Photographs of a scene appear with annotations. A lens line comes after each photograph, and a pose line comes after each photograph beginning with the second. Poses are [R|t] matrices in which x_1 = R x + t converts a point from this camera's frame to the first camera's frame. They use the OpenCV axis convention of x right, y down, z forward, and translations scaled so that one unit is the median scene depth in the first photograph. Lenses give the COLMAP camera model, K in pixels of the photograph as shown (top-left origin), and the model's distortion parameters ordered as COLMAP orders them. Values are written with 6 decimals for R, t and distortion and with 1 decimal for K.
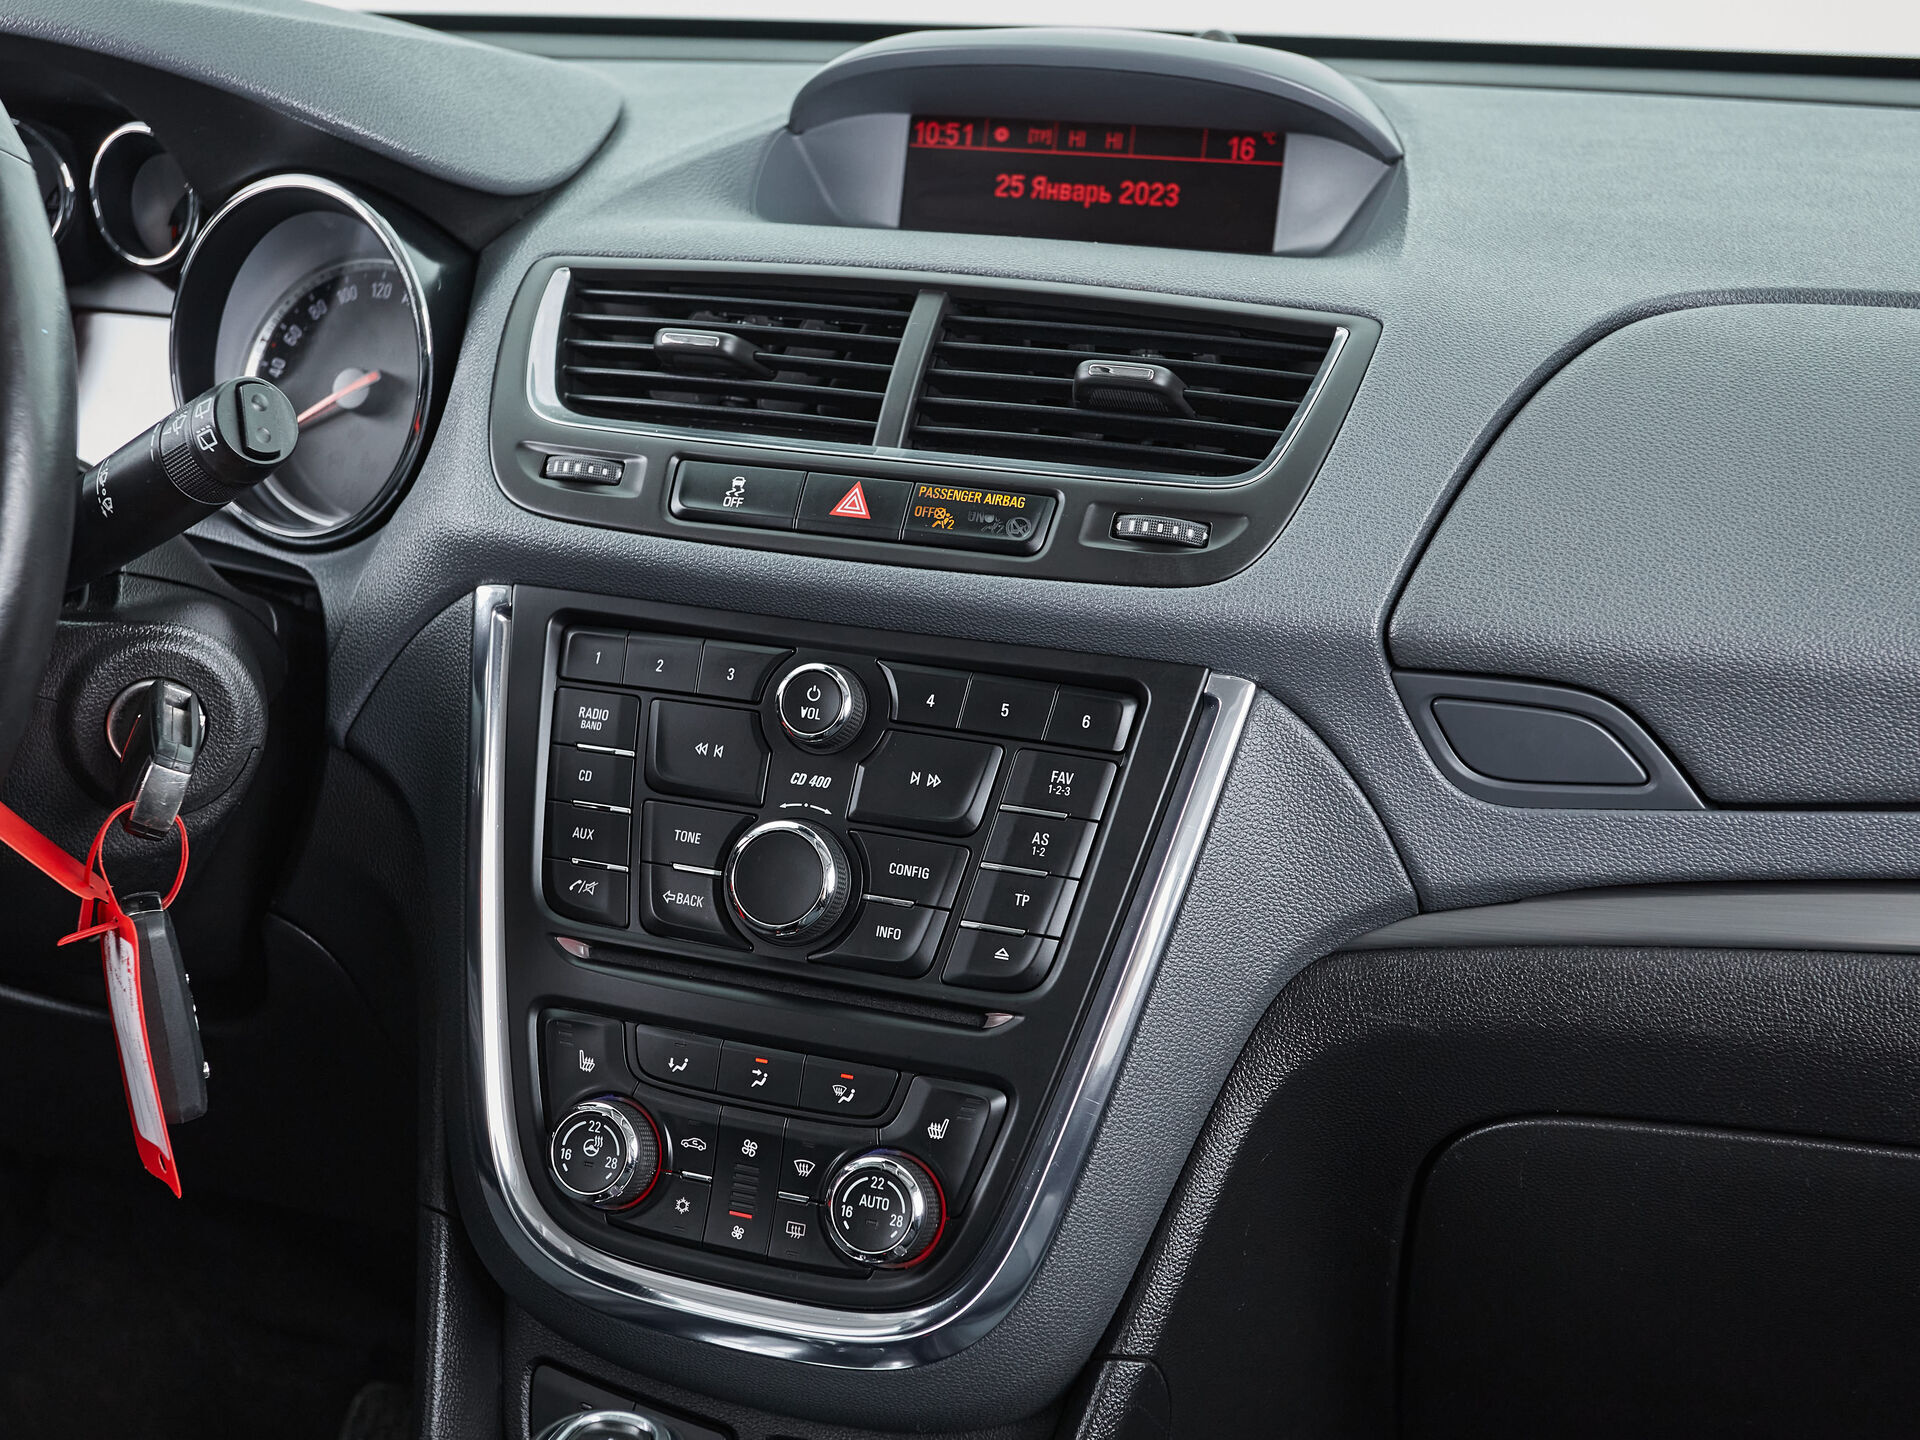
lens RADIAL K [[2602.2, 0, 822.8], [0, 2602.2, 706.4], [0, 0, 1]] dist [0.007867, 0.000000]
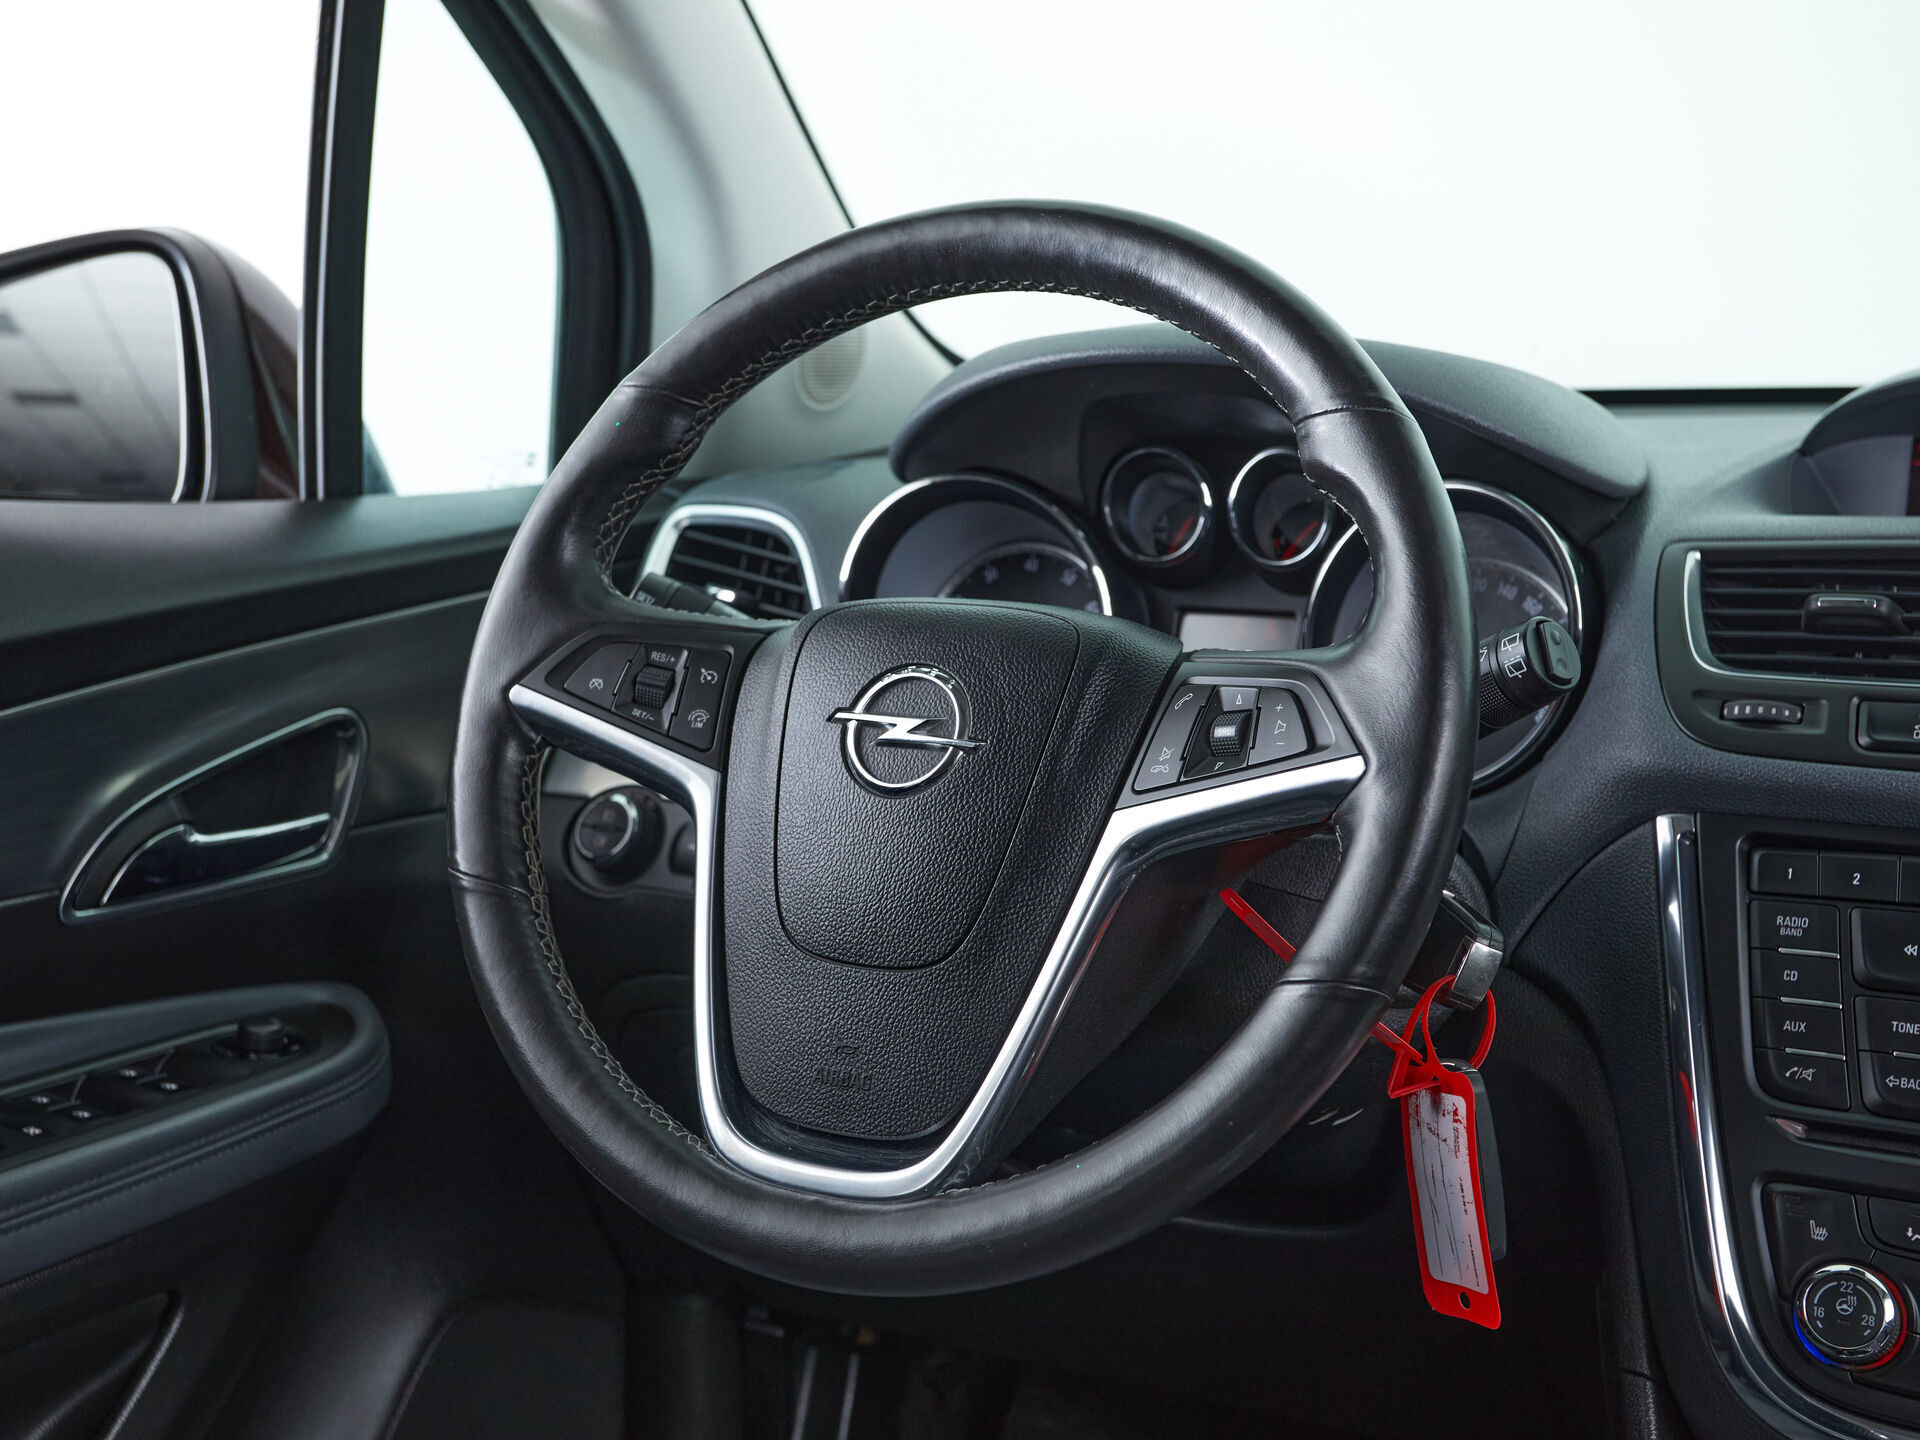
lens RADIAL K [[2366.9, 0, 901.0], [0, 2366.9, 732.6], [0, 0, 1]] dist [0.047076, 0.000000]
pose [[0.991405, -0.001570, -0.130816, -0.343643], [-0.019050, 0.987539, -0.156219, 0.092800], [0.129431, 0.157368, 0.979021, -0.080512]]
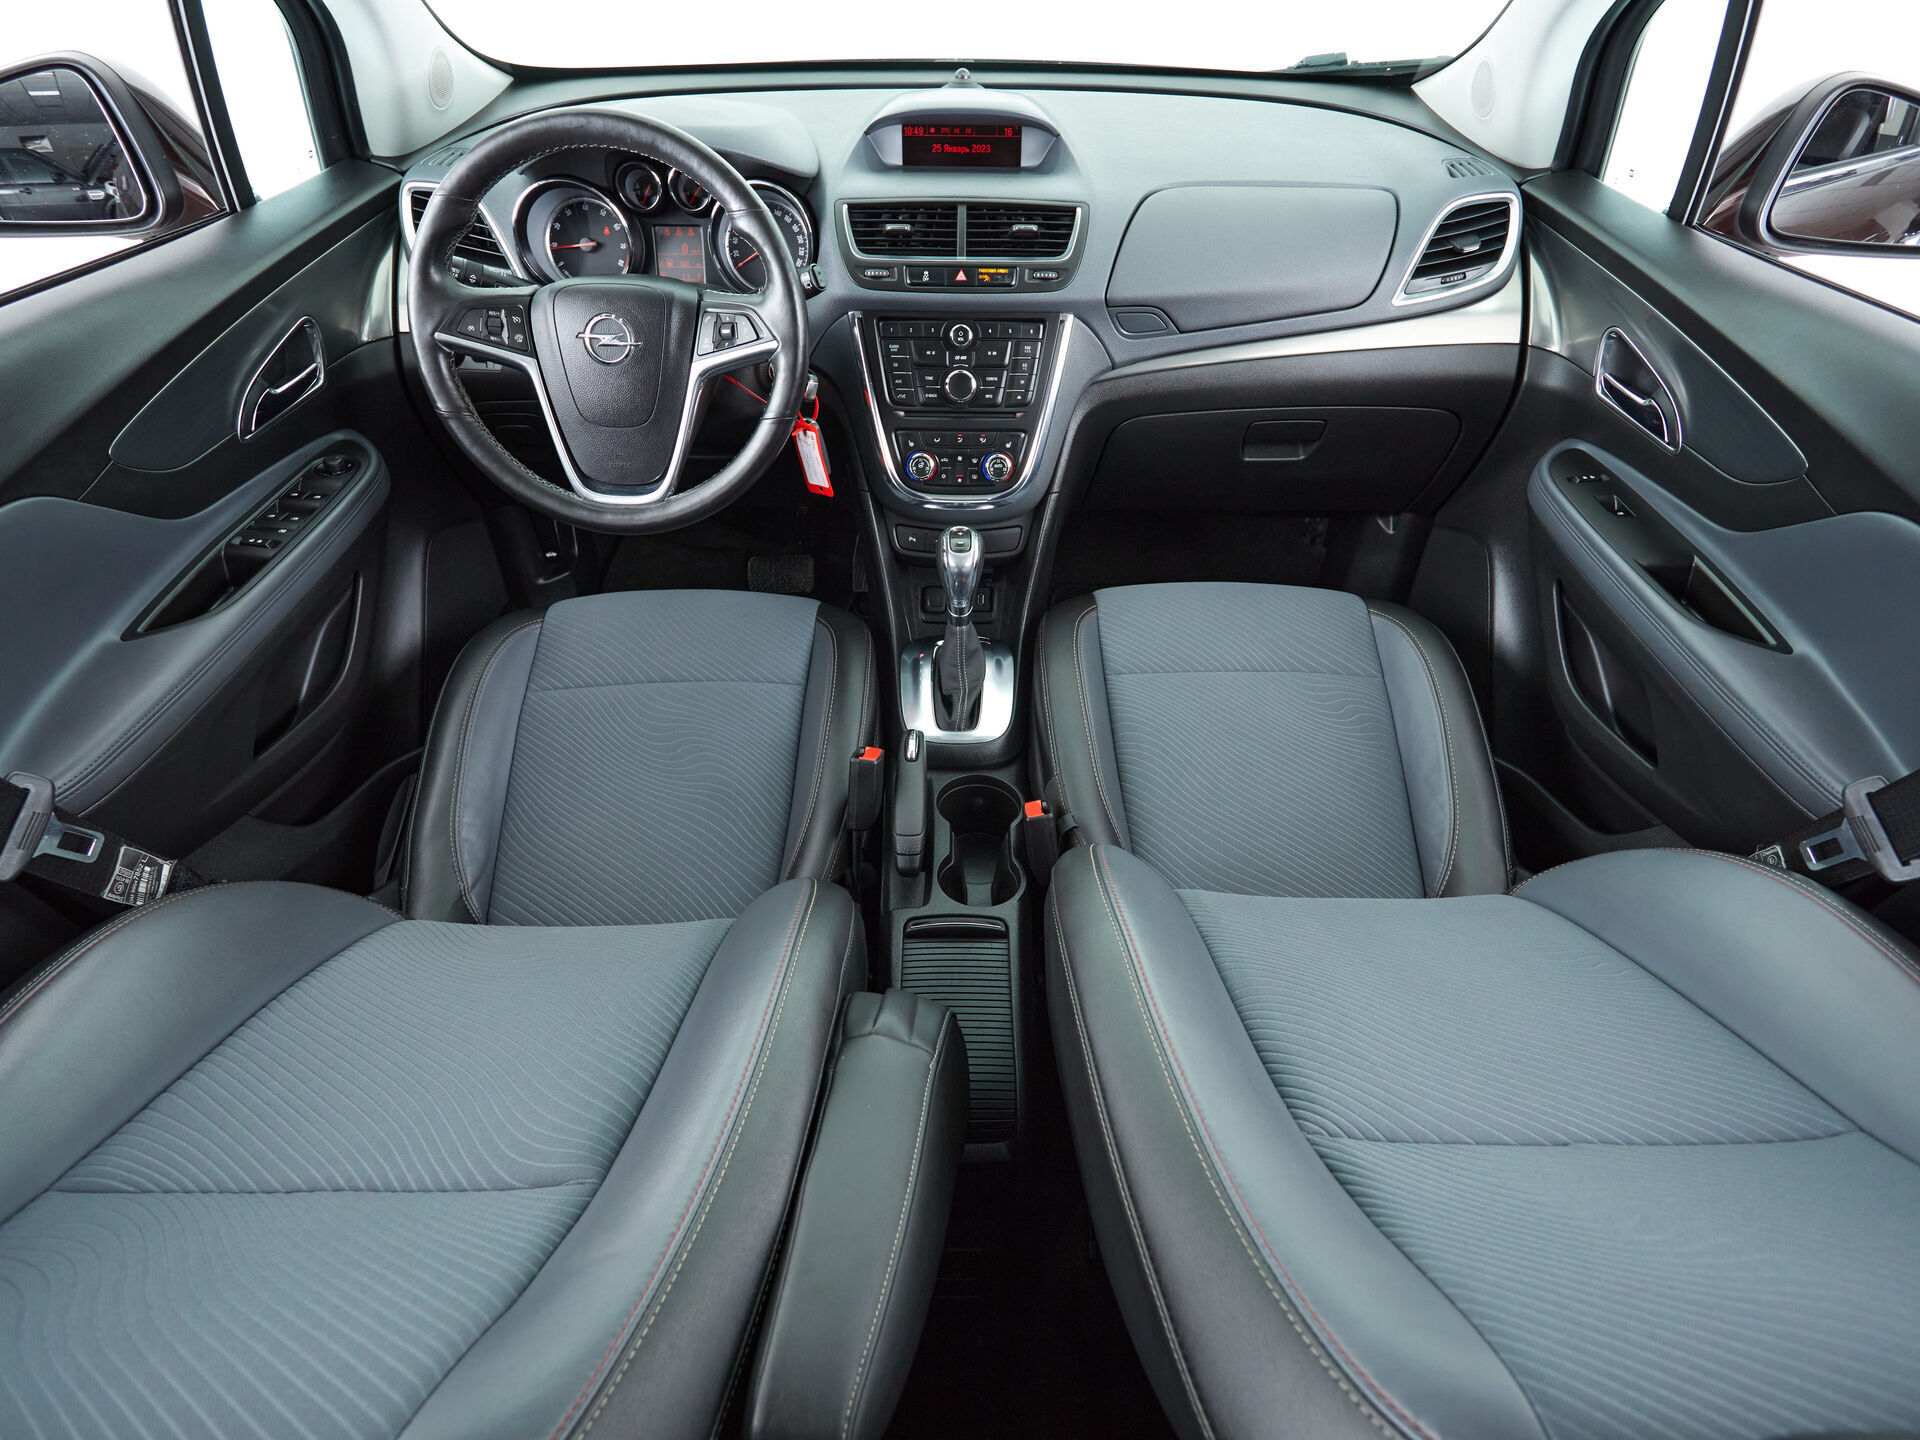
lens RADIAL K [[1029.5, 0, 964.7], [0, 1029.5, 722.7], [0, 0, 1]] dist [0.001172, -0.002305]
pose [[0.934707, -0.242542, 0.259802, -0.506362], [0.112626, 0.895424, 0.430734, -0.137509], [-0.337104, -0.373349, 0.864275, -0.479908]]
